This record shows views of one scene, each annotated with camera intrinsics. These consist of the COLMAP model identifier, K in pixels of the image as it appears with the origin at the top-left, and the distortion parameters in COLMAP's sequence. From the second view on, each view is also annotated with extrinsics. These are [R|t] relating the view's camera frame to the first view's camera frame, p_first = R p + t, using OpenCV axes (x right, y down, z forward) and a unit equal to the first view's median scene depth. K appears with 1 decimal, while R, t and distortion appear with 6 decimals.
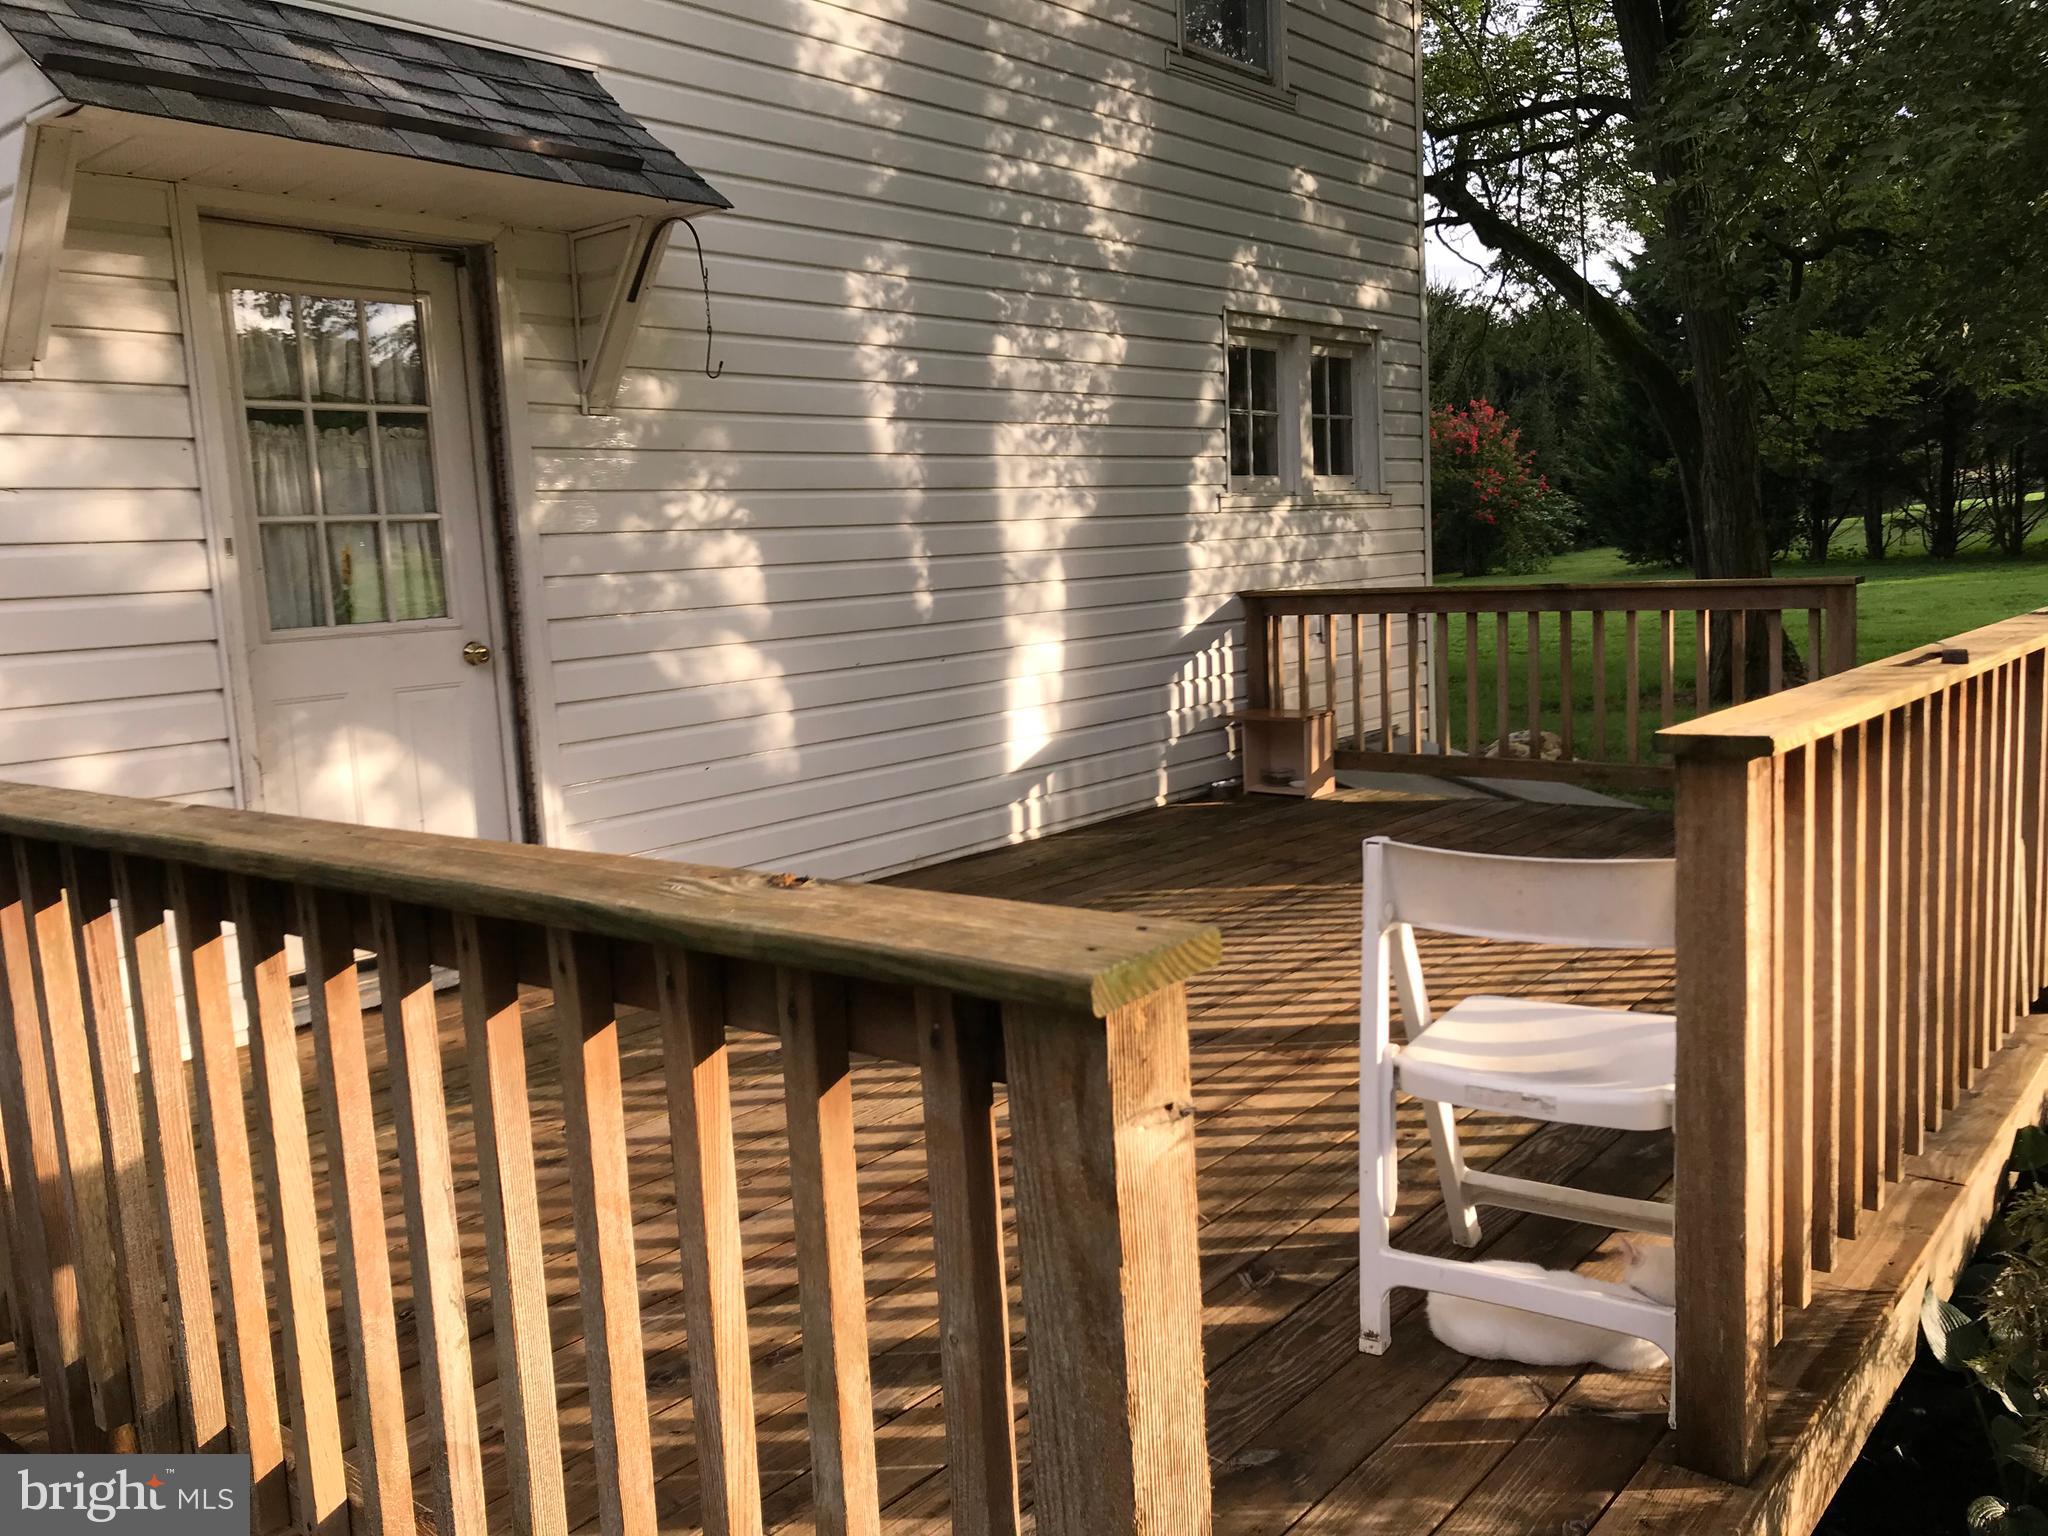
lens RADIAL K [[1696.2, 0, 1026.8], [0, 1696.2, 770.0], [0, 0, 1]] dist [-0.000811, -0.013051]
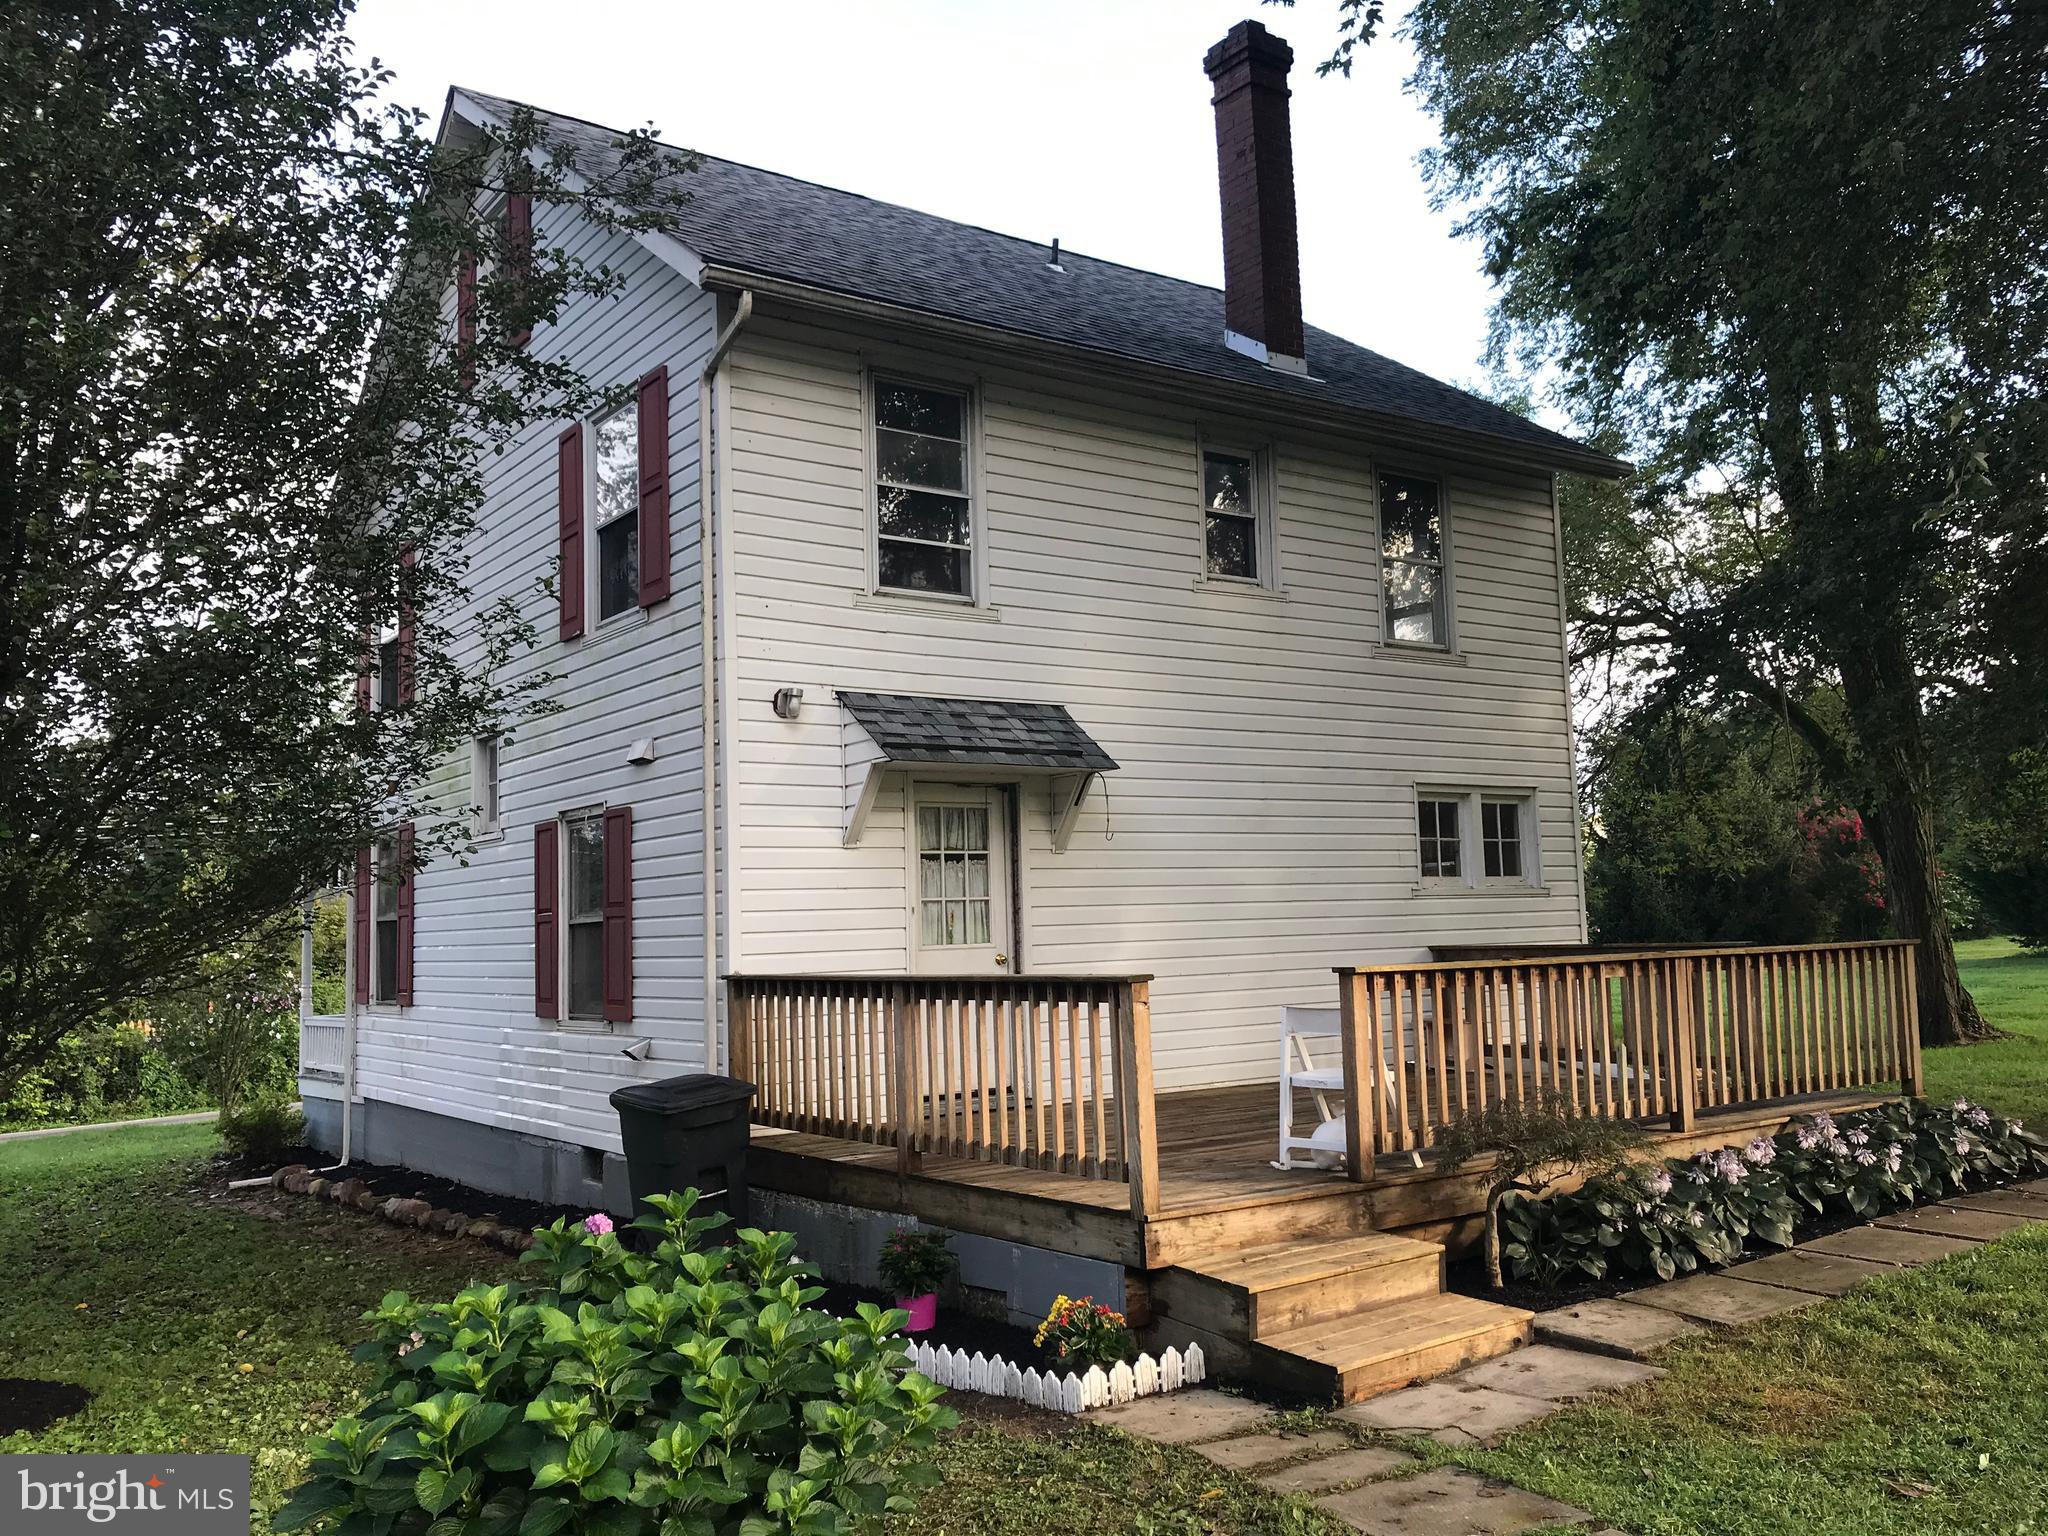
lens RADIAL K [[1696.2, 0, 1027.4], [0, 1696.2, 774.0], [0, 0, 1]] dist [-0.000811, -0.013051]
pose [[0.964878, -0.004983, -0.262650, 0.312224], [-0.051337, 0.976966, -0.207129, 0.162702], [0.257633, 0.213338, 0.942397, -1.212746]]
